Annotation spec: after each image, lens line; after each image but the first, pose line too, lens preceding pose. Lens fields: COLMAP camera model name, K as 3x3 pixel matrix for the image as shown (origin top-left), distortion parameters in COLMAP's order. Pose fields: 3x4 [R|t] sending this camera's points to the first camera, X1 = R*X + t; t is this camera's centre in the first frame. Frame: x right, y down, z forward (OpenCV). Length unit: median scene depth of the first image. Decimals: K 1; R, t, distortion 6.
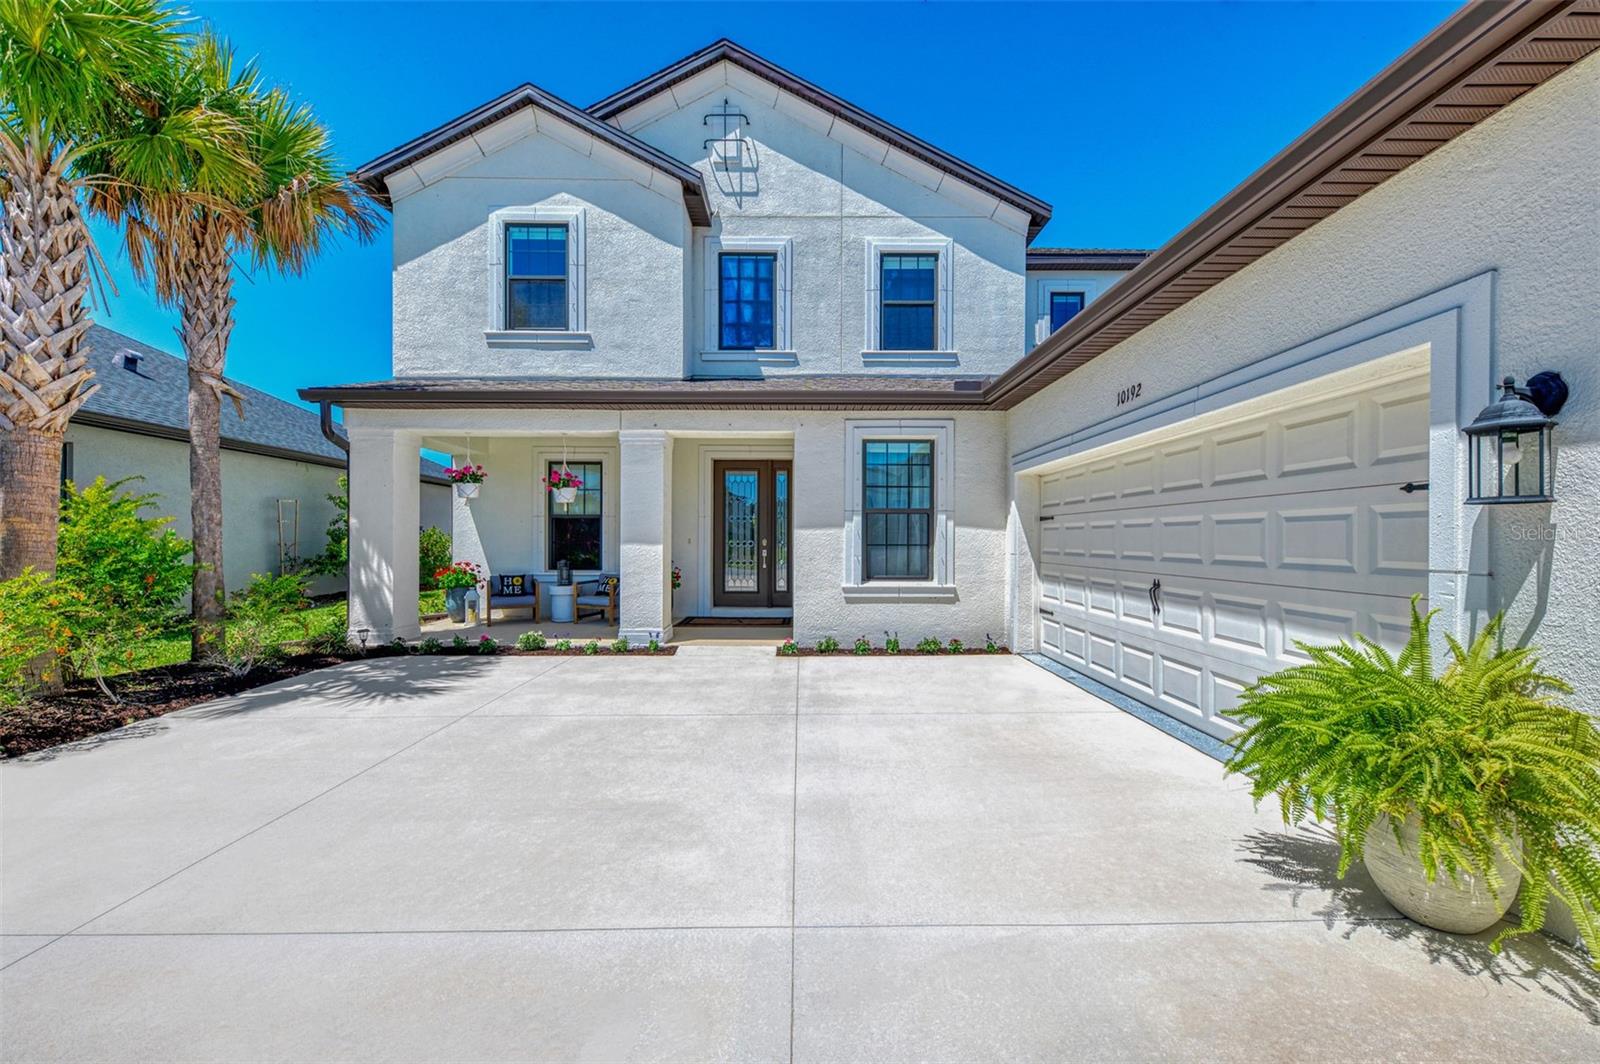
lens RADIAL K [[631.7, 0, 796.4], [0, 631.7, 540.7], [0, 0, 1]] dist [0.009824, 0.000163]
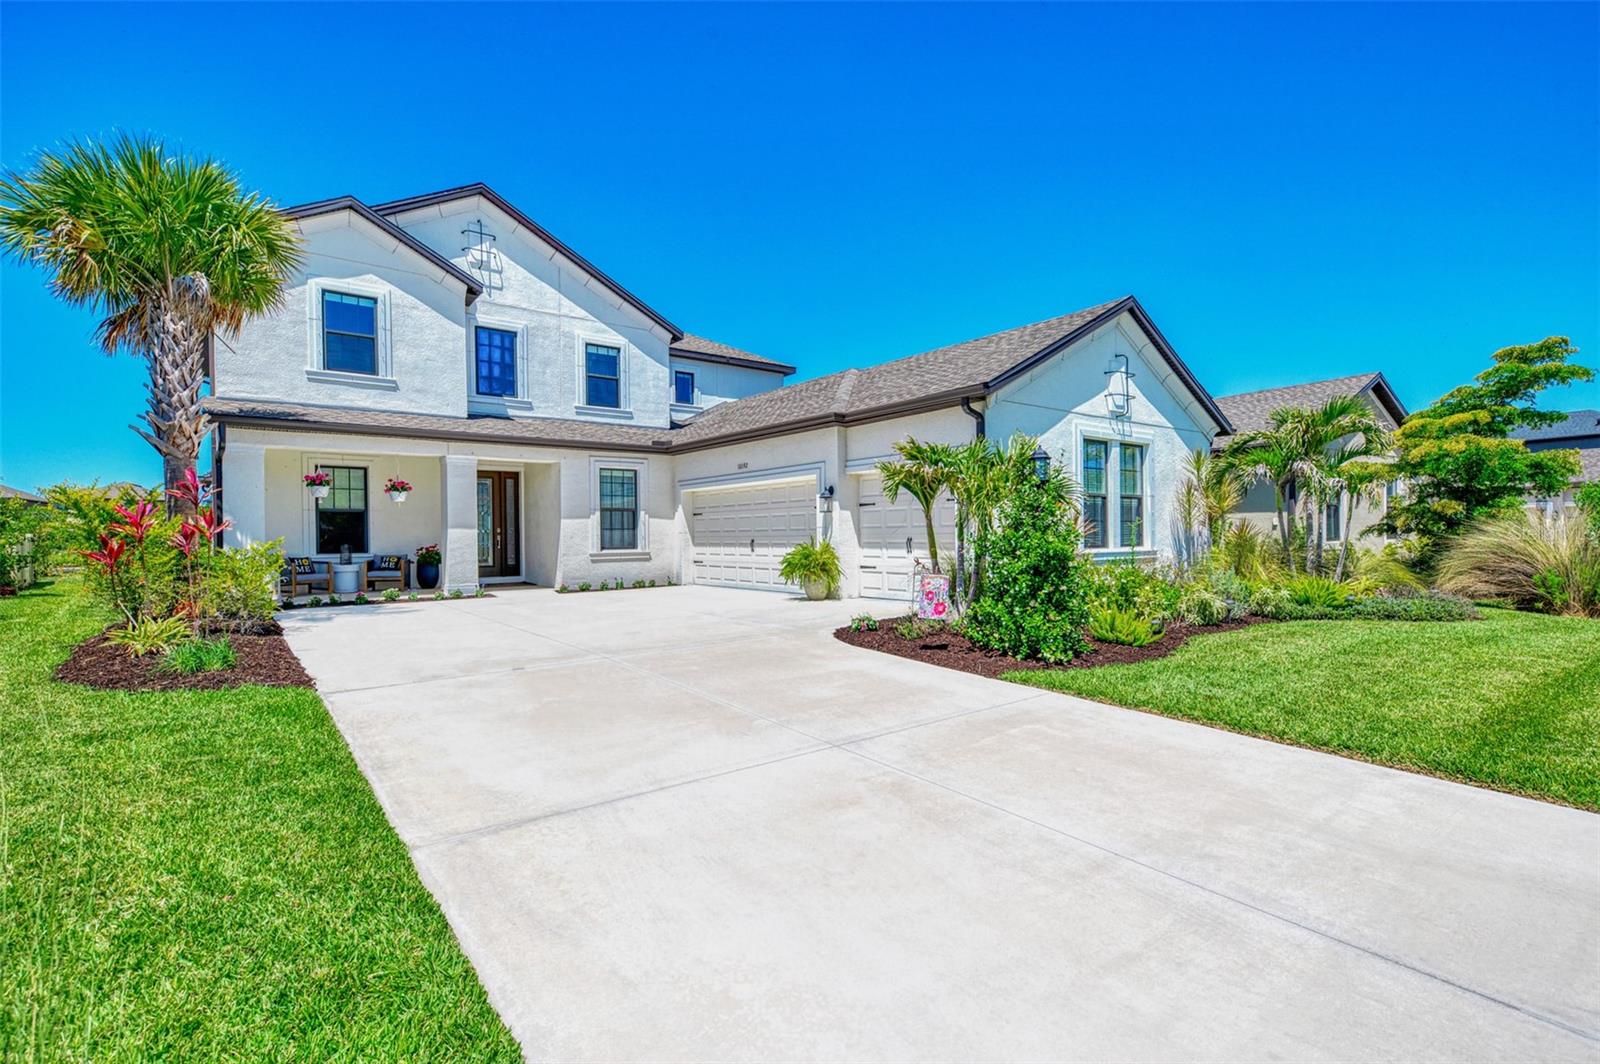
lens RADIAL K [[745.0, 0, 798.9], [0, 745.0, 534.9], [0, 0, 1]] dist [-0.000567, -0.000017]
pose [[0.794320, -0.010905, 0.607402, -0.618476], [0.014010, 0.999902, -0.000369, 0.027715], [-0.607338, 0.008803, 0.794394, -0.836906]]
